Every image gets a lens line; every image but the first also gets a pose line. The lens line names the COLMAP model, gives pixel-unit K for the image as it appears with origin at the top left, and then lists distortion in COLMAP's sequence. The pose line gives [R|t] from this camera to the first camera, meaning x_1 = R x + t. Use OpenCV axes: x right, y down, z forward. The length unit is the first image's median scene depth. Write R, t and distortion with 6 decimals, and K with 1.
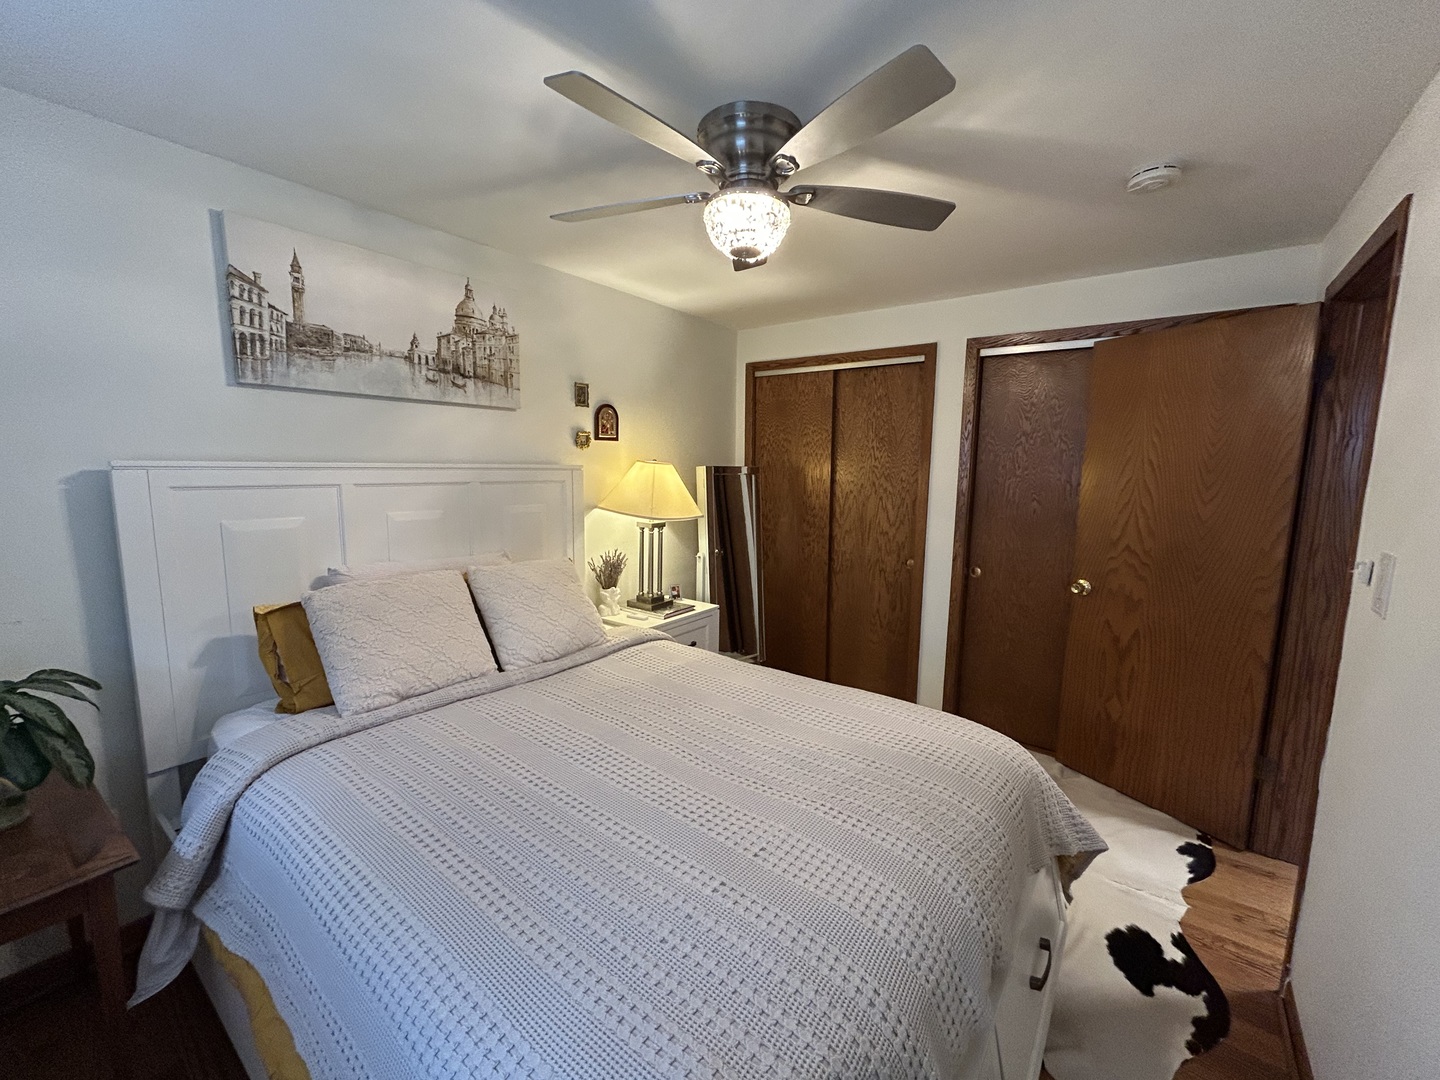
lens RADIAL K [[585.3, 0, 714.7], [0, 585.3, 541.5], [0, 0, 1]] dist [-0.002237, 0.000005]
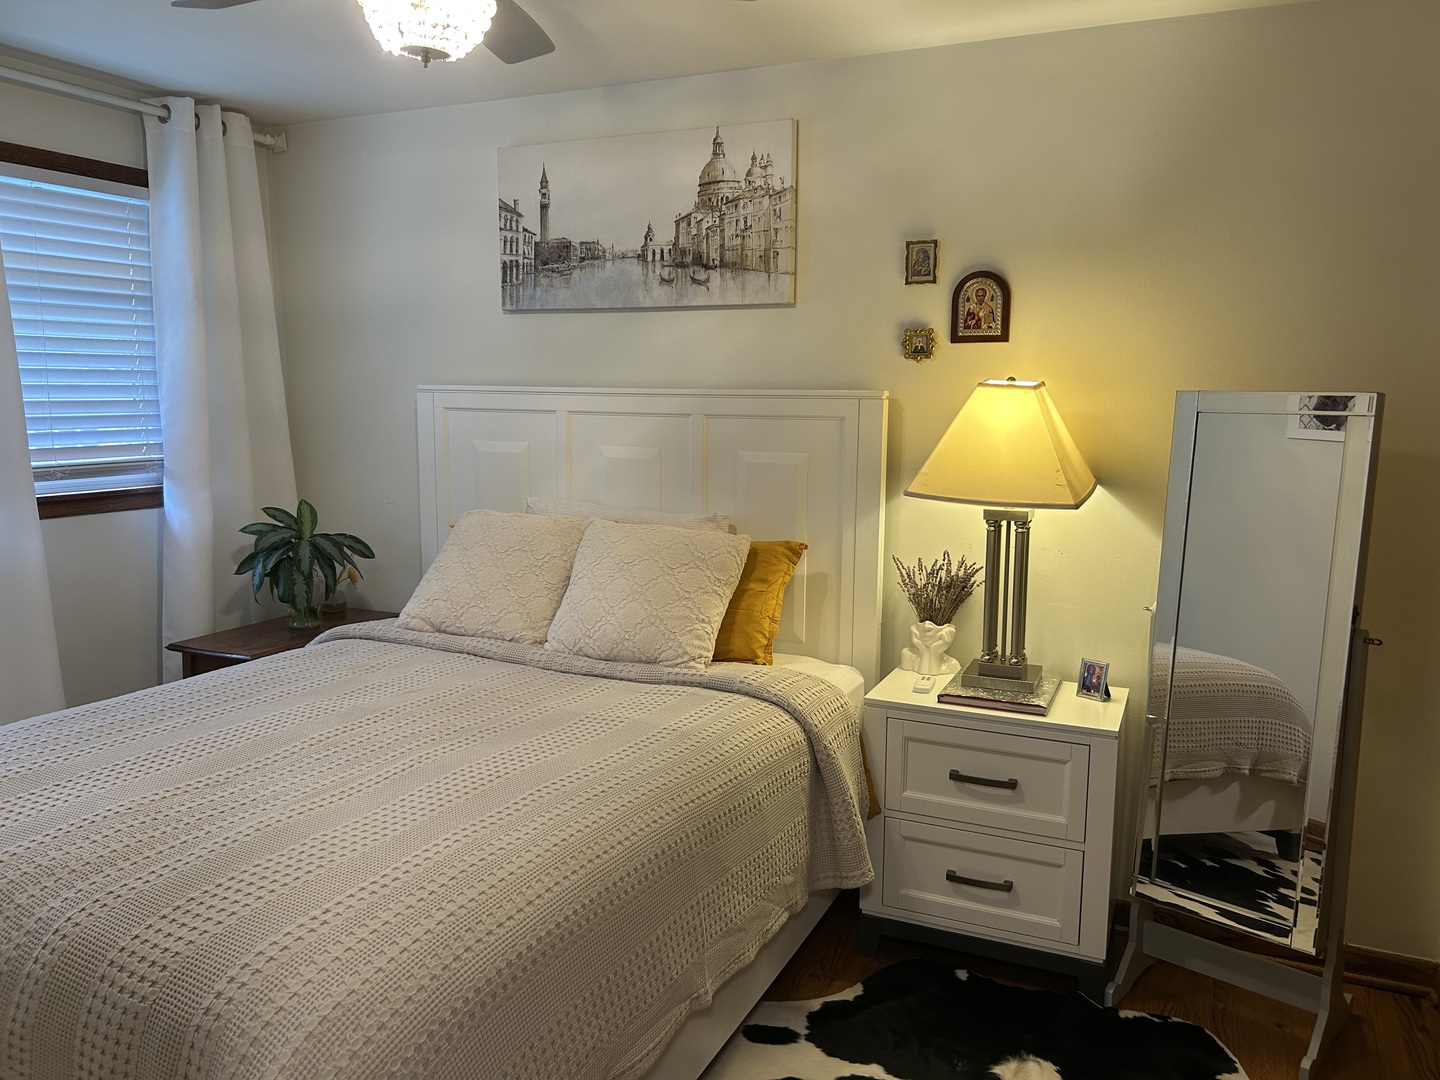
lens RADIAL K [[1100.6, 0, 712.4], [0, 1100.6, 542.6], [0, 0, 1]] dist [0.054179, -0.008445]
pose [[0.209594, 0.129743, -0.969142, 0.993381], [-0.131615, 0.985881, 0.103520, -0.092536], [0.968890, 0.105856, 0.223711, 0.773045]]
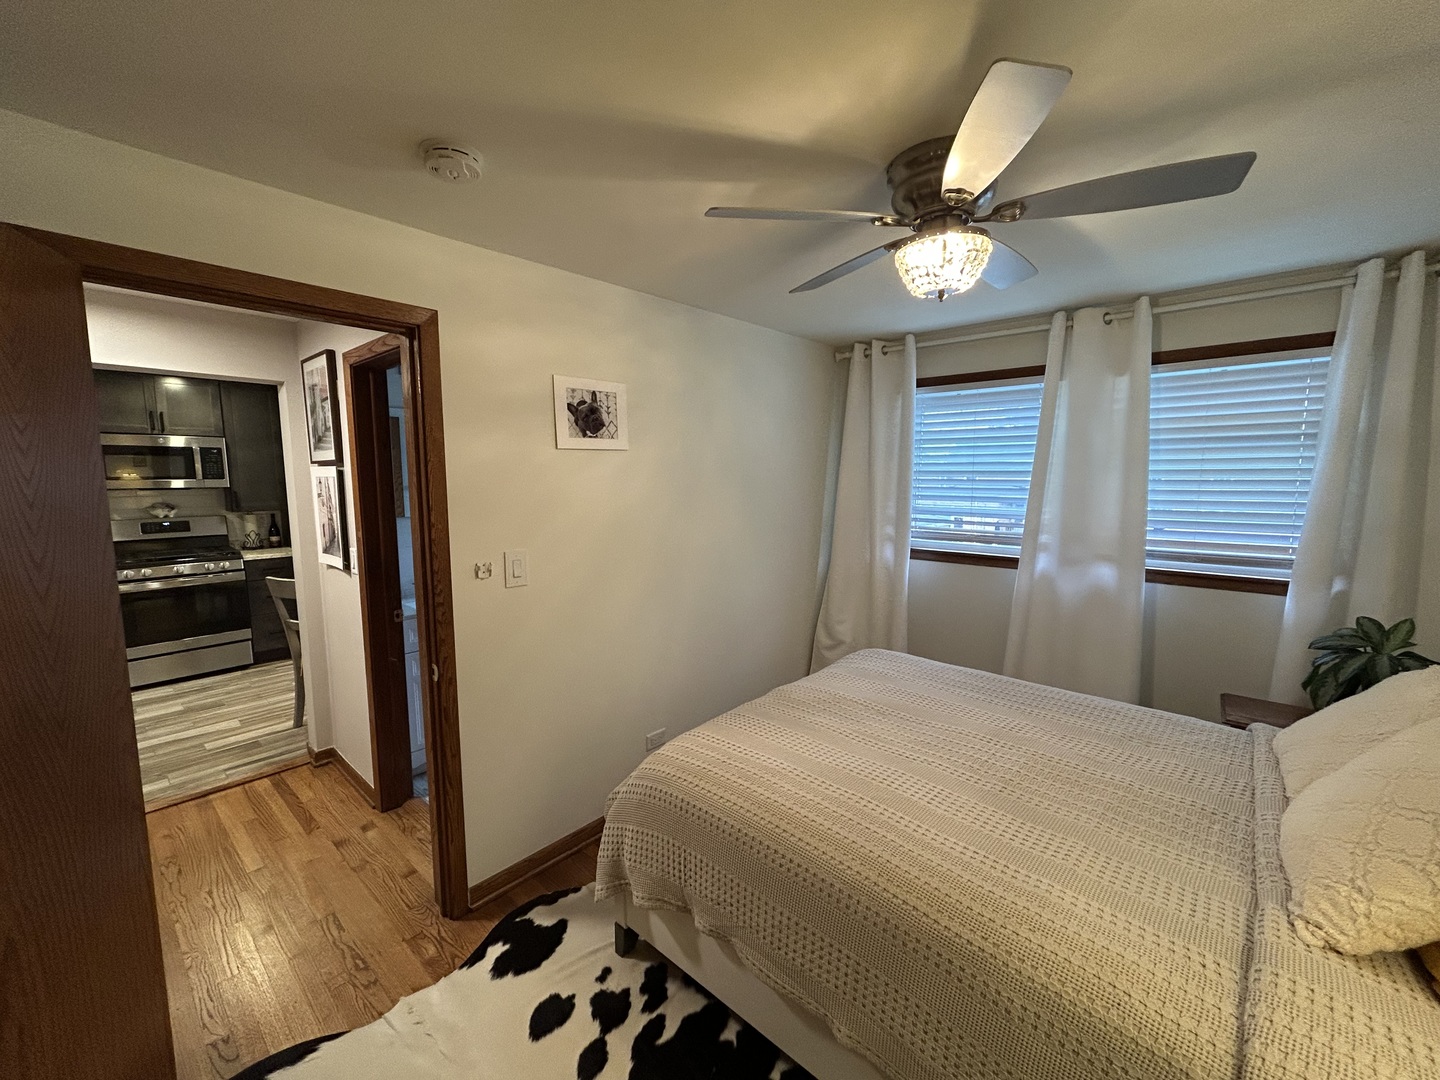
lens RADIAL K [[585.3, 0, 708.6], [0, 585.3, 542.4], [0, 0, 1]] dist [-0.002237, 0.000005]
pose [[-0.996747, -0.015499, 0.079095, 0.249273], [0.005025, 0.967479, 0.252903, -0.246520], [-0.080442, 0.252477, -0.964253, 1.457918]]
